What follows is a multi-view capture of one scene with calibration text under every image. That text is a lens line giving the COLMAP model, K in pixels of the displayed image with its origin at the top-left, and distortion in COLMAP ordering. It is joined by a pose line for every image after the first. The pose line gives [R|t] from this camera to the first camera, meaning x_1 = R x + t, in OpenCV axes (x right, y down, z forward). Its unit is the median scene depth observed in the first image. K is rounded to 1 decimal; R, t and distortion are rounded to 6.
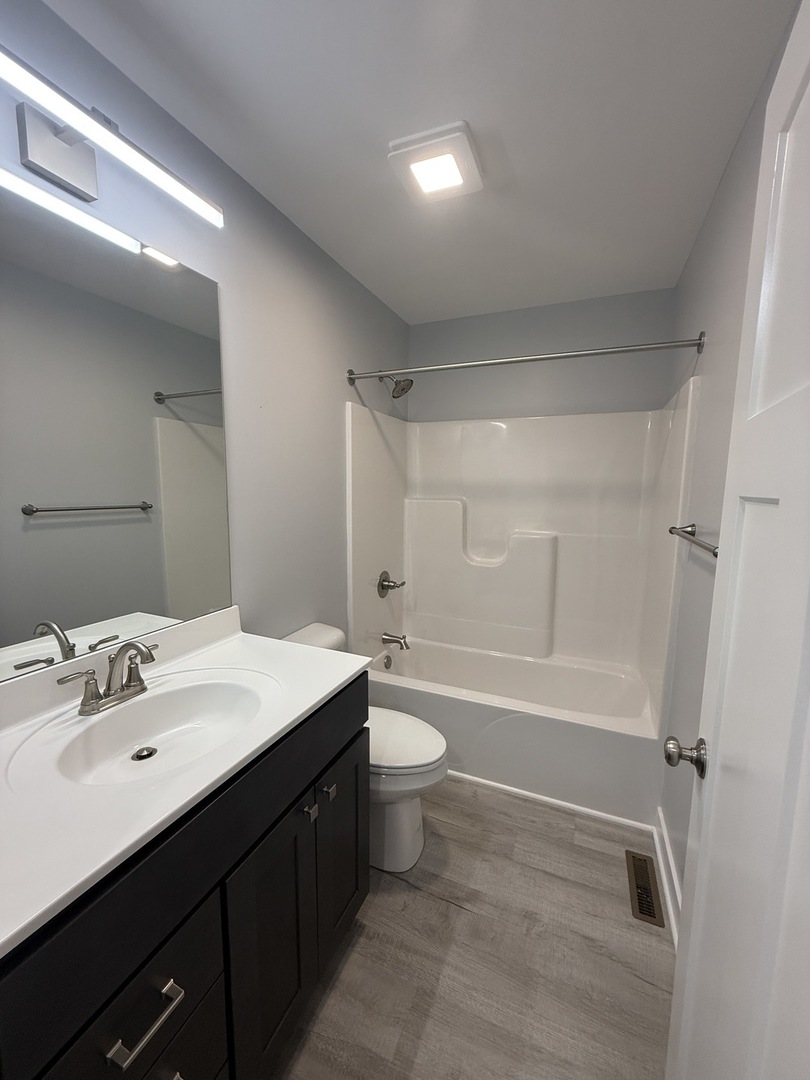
lens RADIAL K [[433.7, 0, 405.6], [0, 433.7, 536.9], [0, 0, 1]] dist [0.001114, 0.000577]
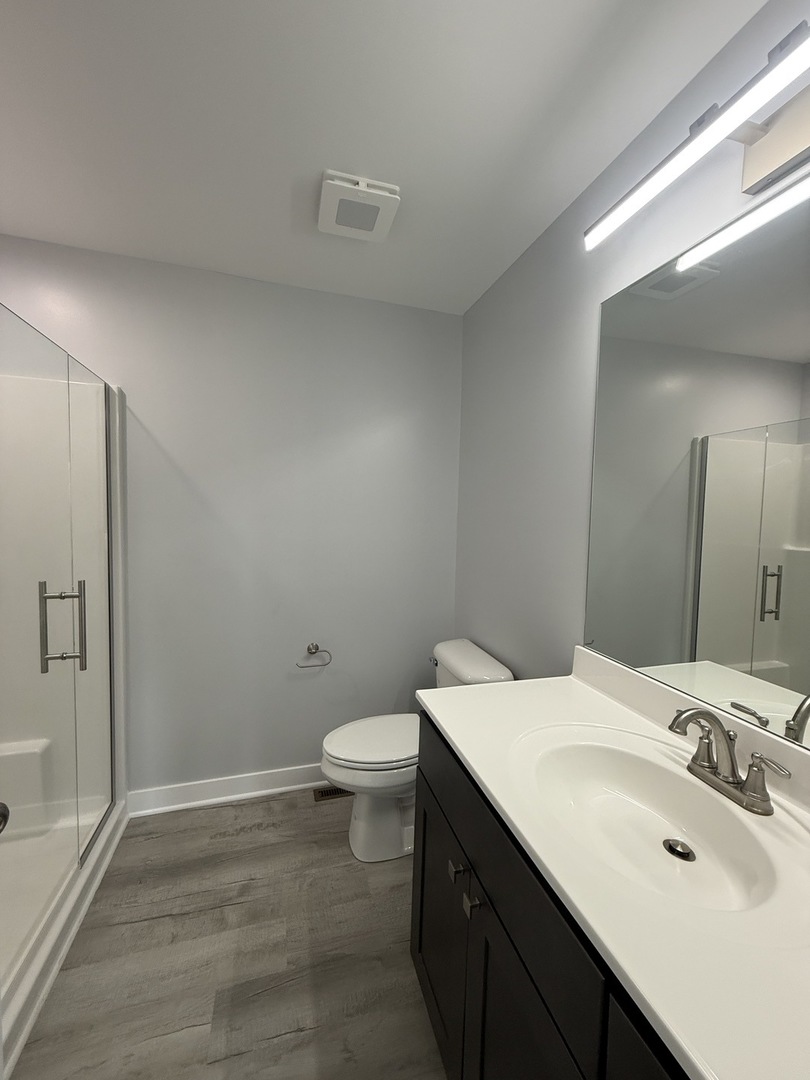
lens RADIAL K [[433.7, 0, 404.4], [0, 433.7, 541.4], [0, 0, 1]] dist [0.001114, 0.000577]
pose [[-0.777405, 0.015349, -0.628813, 0.314477], [-0.105882, 0.982243, 0.154878, -0.142998], [0.620024, 0.186983, -0.761976, 1.230975]]
